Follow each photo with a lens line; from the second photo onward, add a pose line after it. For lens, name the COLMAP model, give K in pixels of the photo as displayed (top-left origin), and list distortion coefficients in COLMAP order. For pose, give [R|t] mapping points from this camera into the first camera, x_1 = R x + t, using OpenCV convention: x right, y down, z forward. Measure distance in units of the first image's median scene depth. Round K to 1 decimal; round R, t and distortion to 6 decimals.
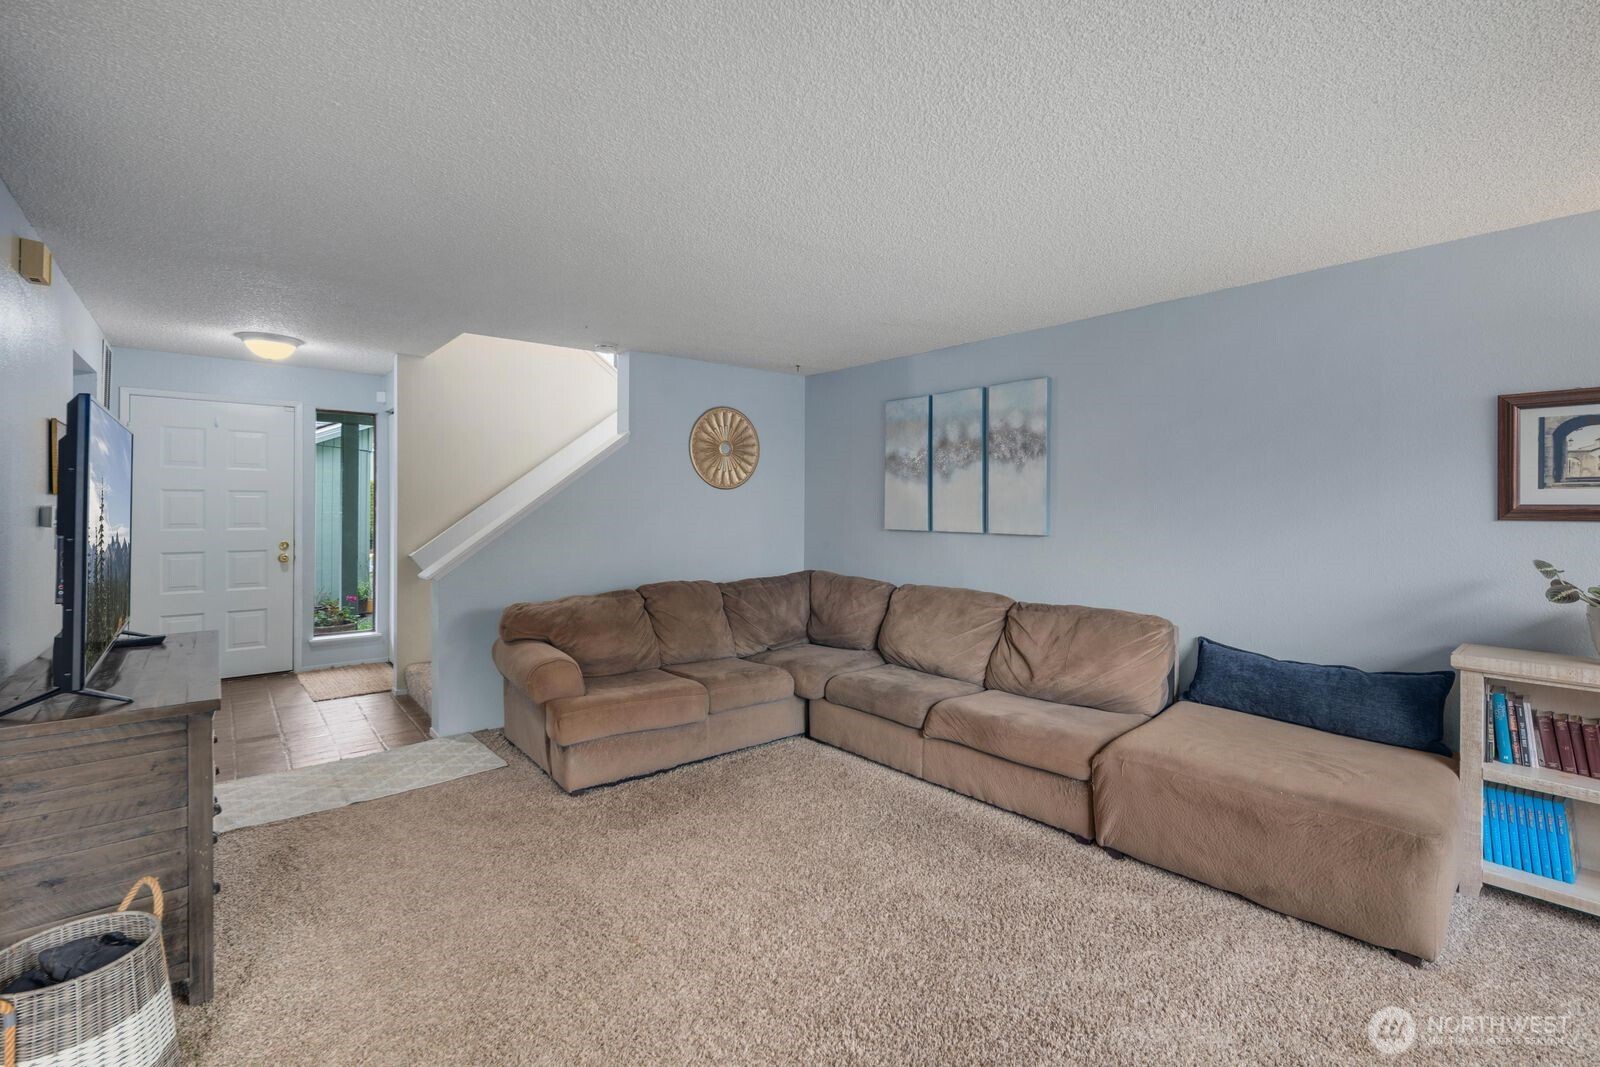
lens RADIAL K [[697.6, 0, 796.6], [0, 697.6, 505.6], [0, 0, 1]] dist [0.001366, -0.000045]
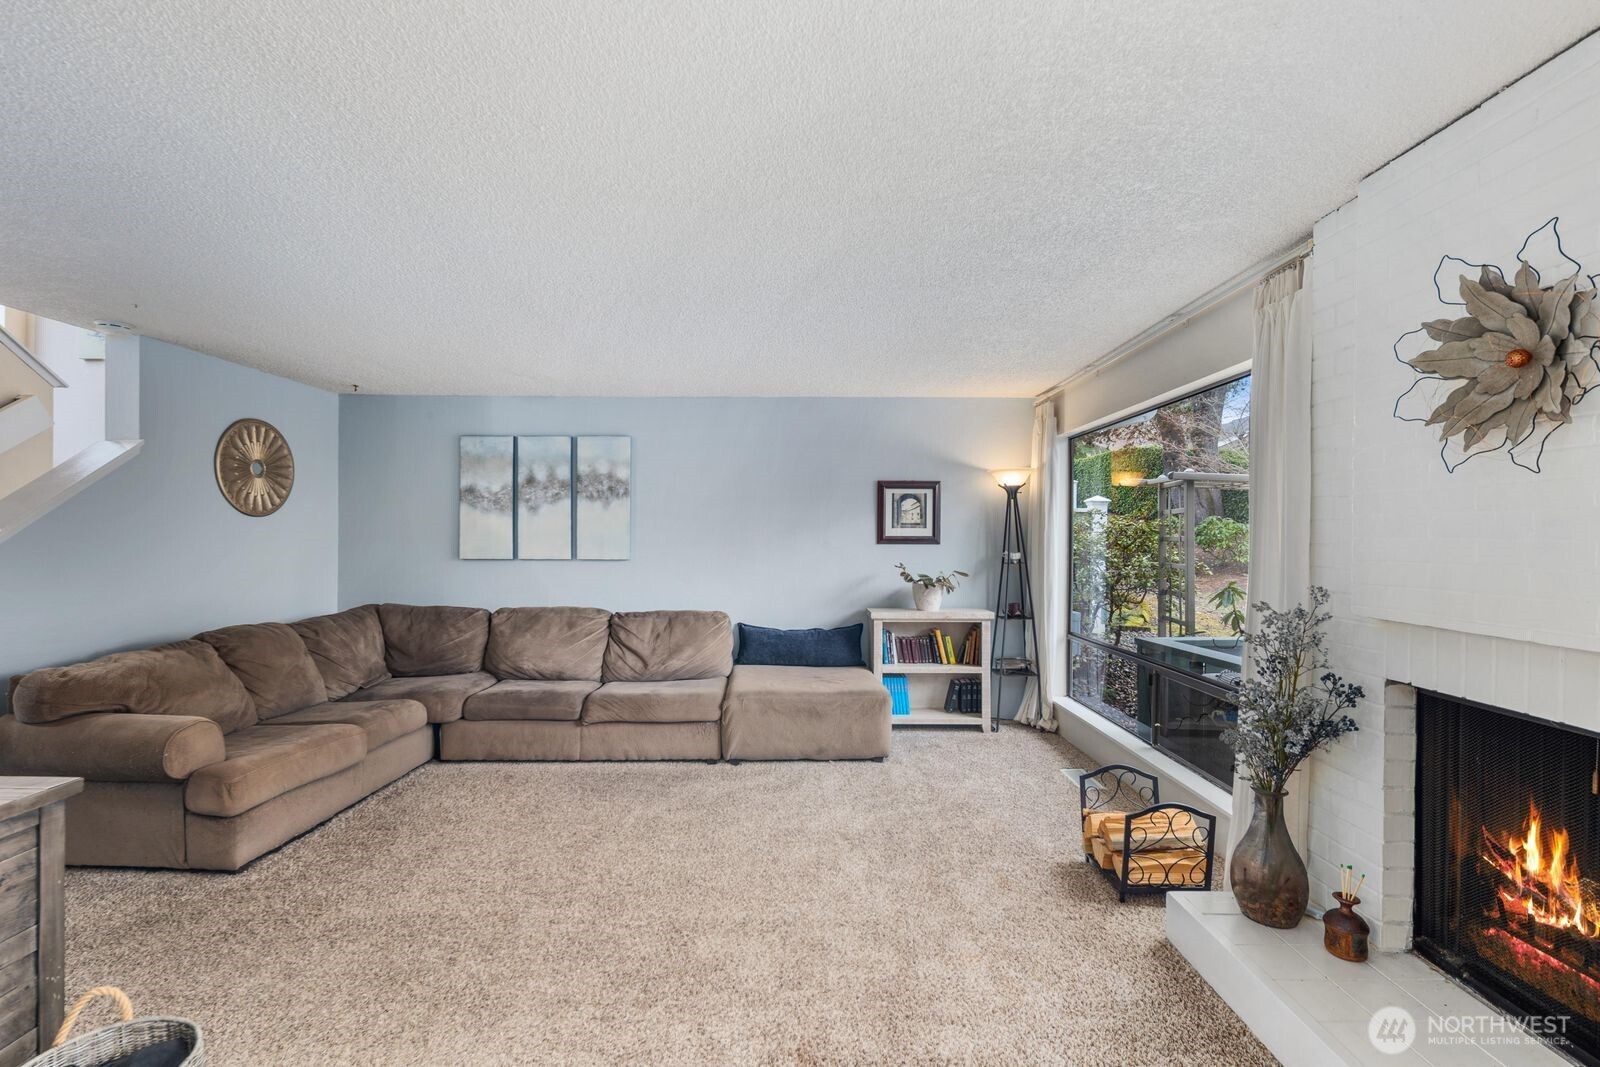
lens RADIAL K [[698.1, 0, 795.8], [0, 698.1, 539.5], [0, 0, 1]] dist [-0.000140, -0.000561]
pose [[0.646861, -0.003026, 0.762602, -0.426975], [-0.000905, 0.999988, 0.004736, -0.000284], [-0.762608, -0.003754, 0.646850, -0.065188]]
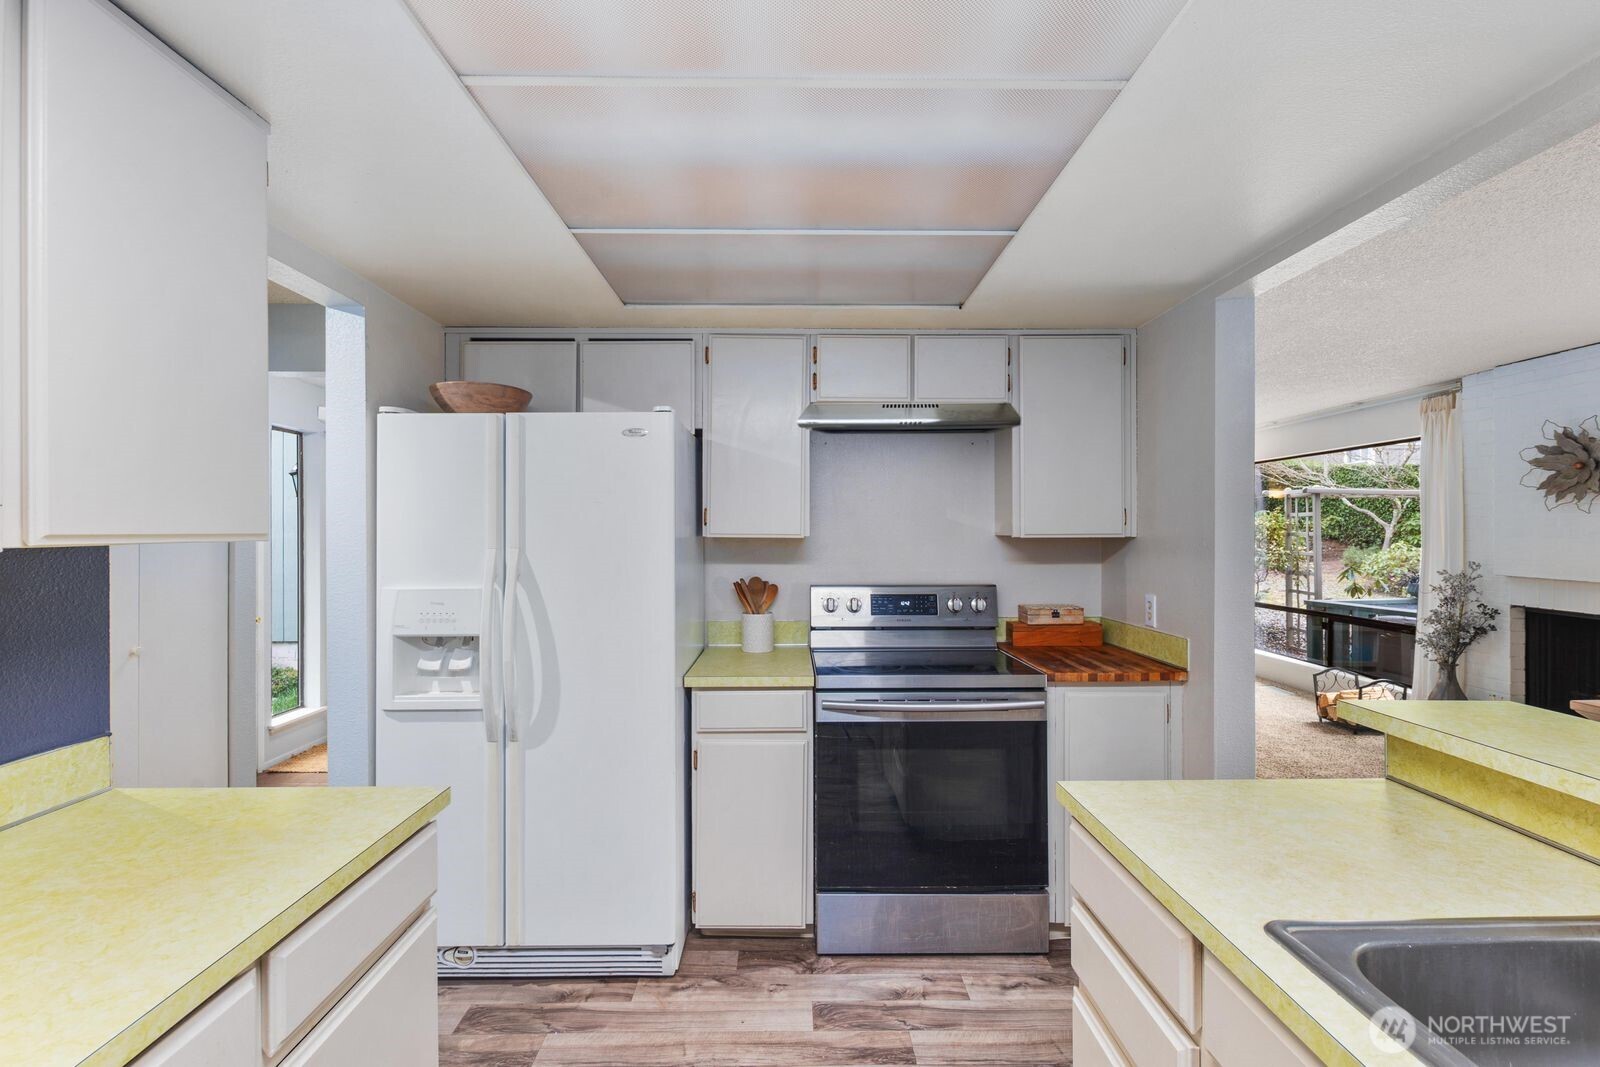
lens RADIAL K [[707.4, 0, 792.1], [0, 707.4, 527.5], [0, 0, 1]] dist [-0.000684, -0.000632]
pose [[0.637414, -0.003689, 0.770513, -1.282851], [0.005942, 0.999982, -0.000129, -0.021485], [-0.770499, 0.004660, 0.637425, 0.090984]]
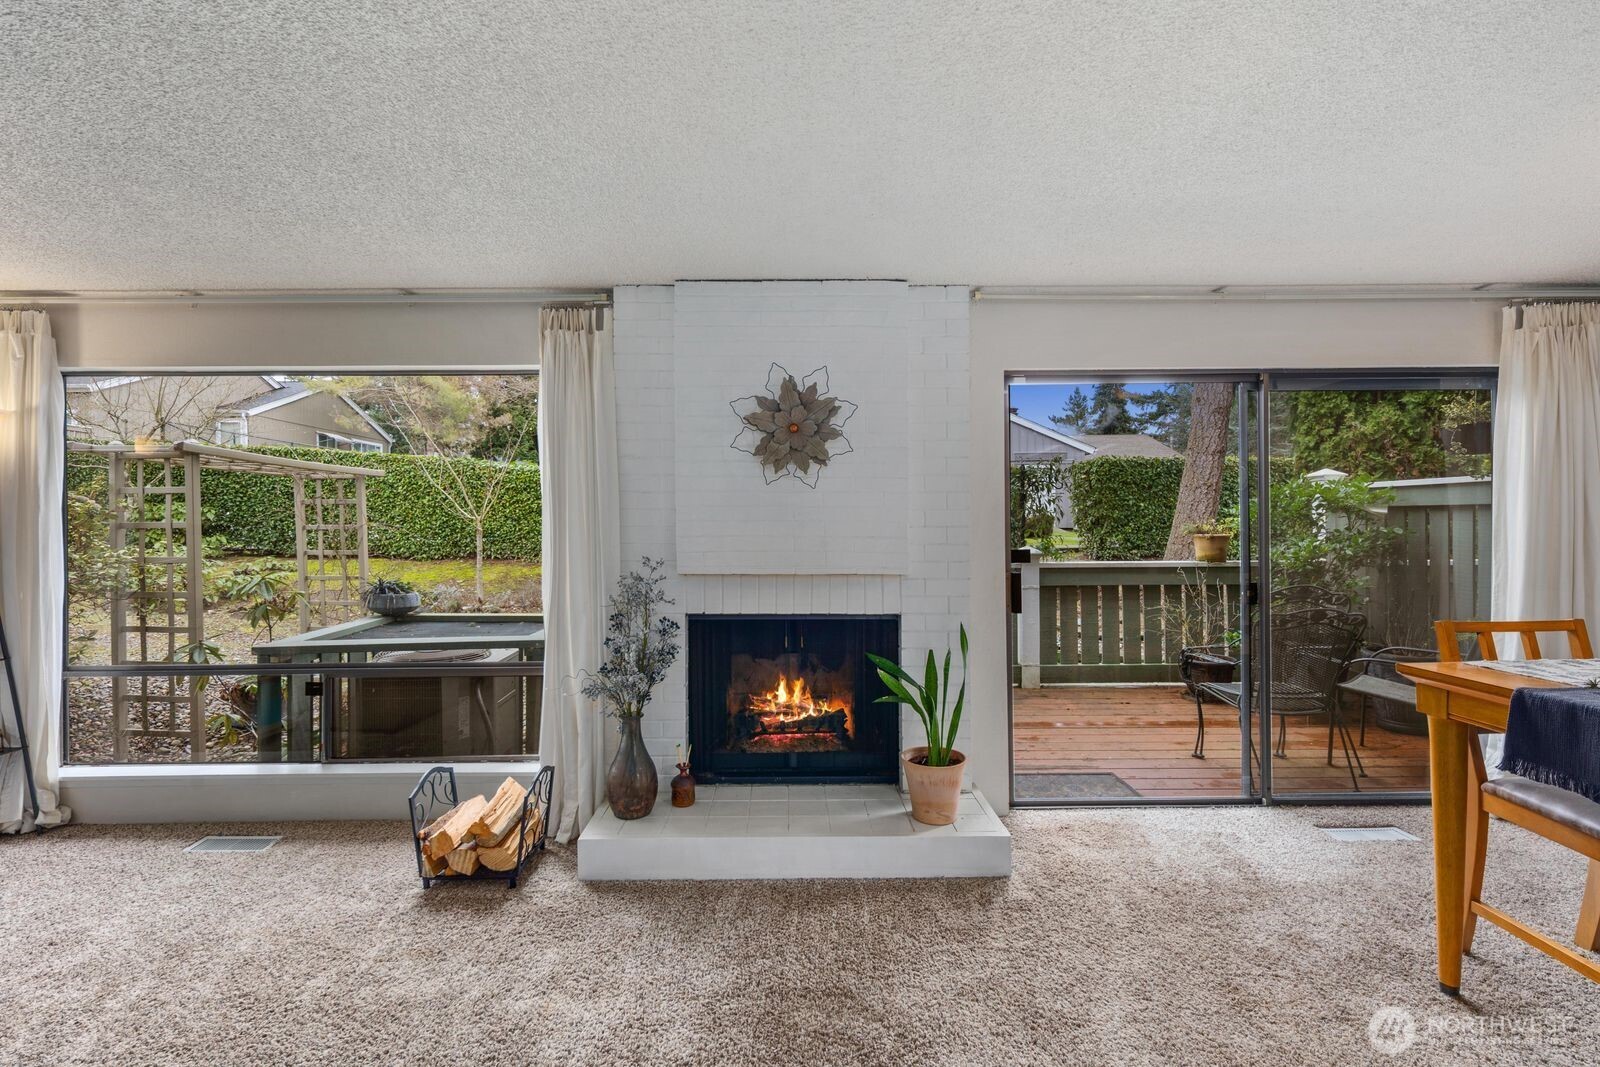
lens RADIAL K [[707.4, 0, 792.1], [0, 707.4, 527.5], [0, 0, 1]] dist [-0.000684, -0.000632]
pose [[-0.772946, -0.004847, 0.634453, -0.352761], [0.003436, 0.999924, 0.011825, -0.002393], [-0.634462, 0.011320, -0.772871, 0.462291]]
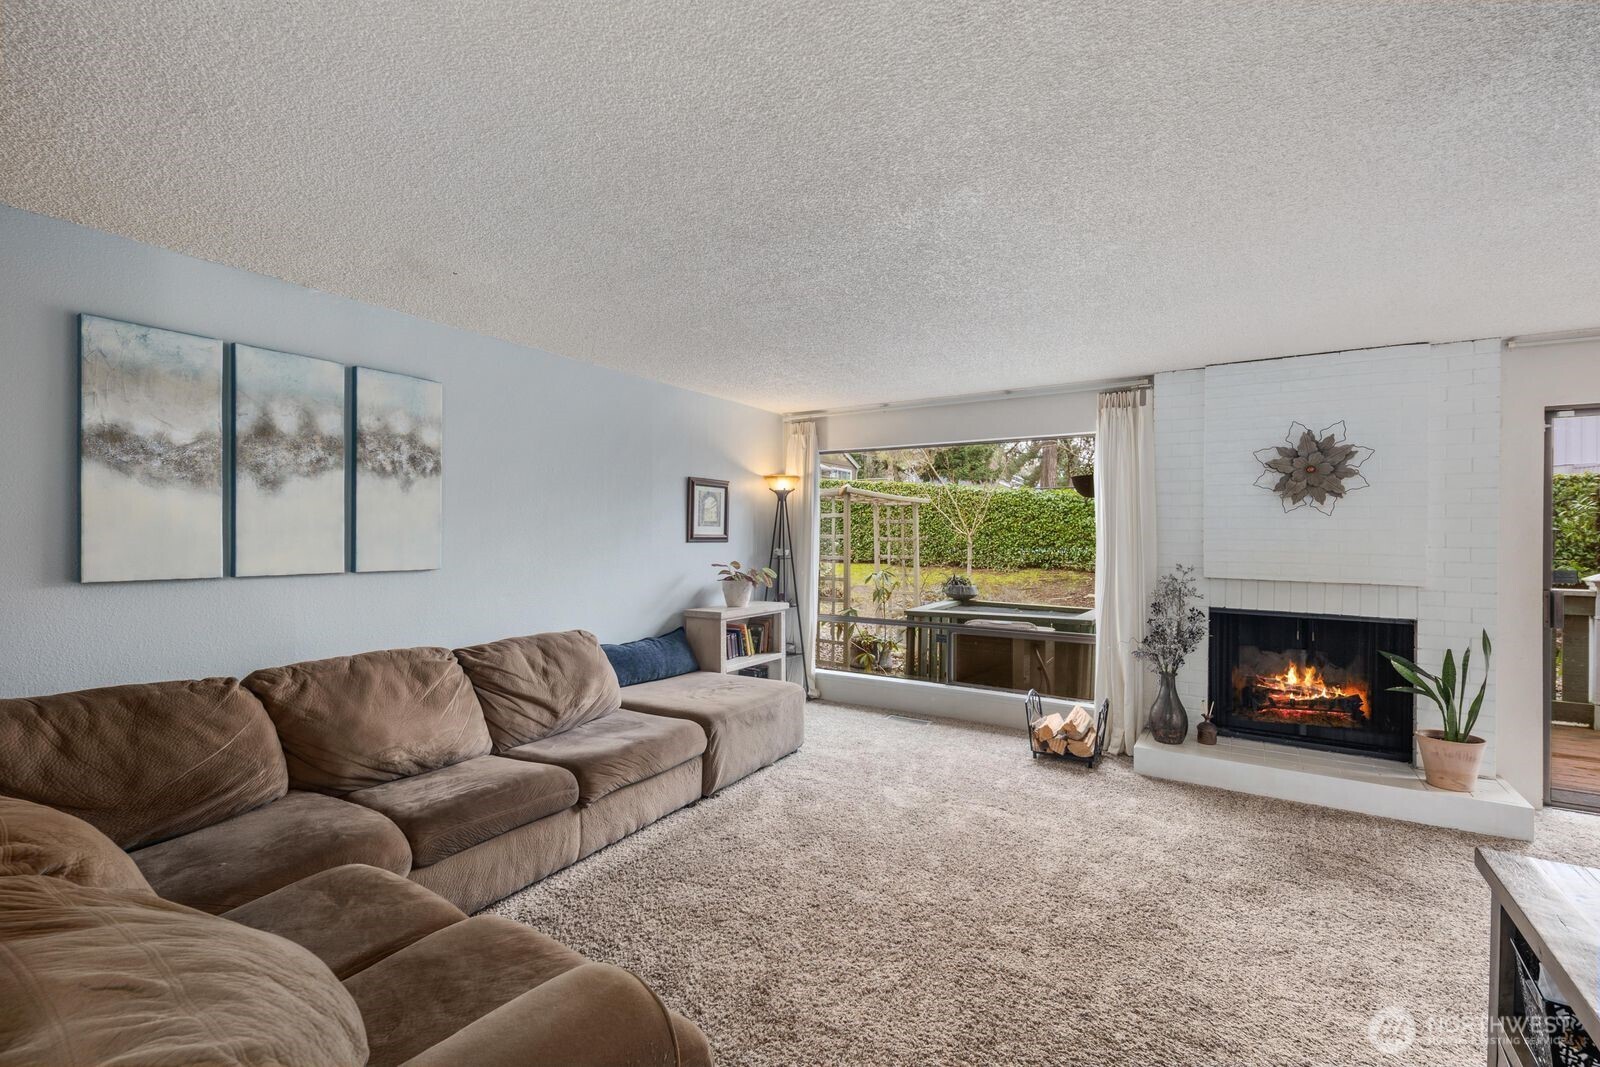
lens RADIAL K [[698.1, 0, 795.8], [0, 698.1, 539.5], [0, 0, 1]] dist [-0.000140, -0.000561]
pose [[-0.296659, -0.011030, 0.954920, -0.588156], [-0.008488, 0.999924, 0.008912, -0.004469], [-0.954946, -0.005462, -0.296730, 0.844837]]
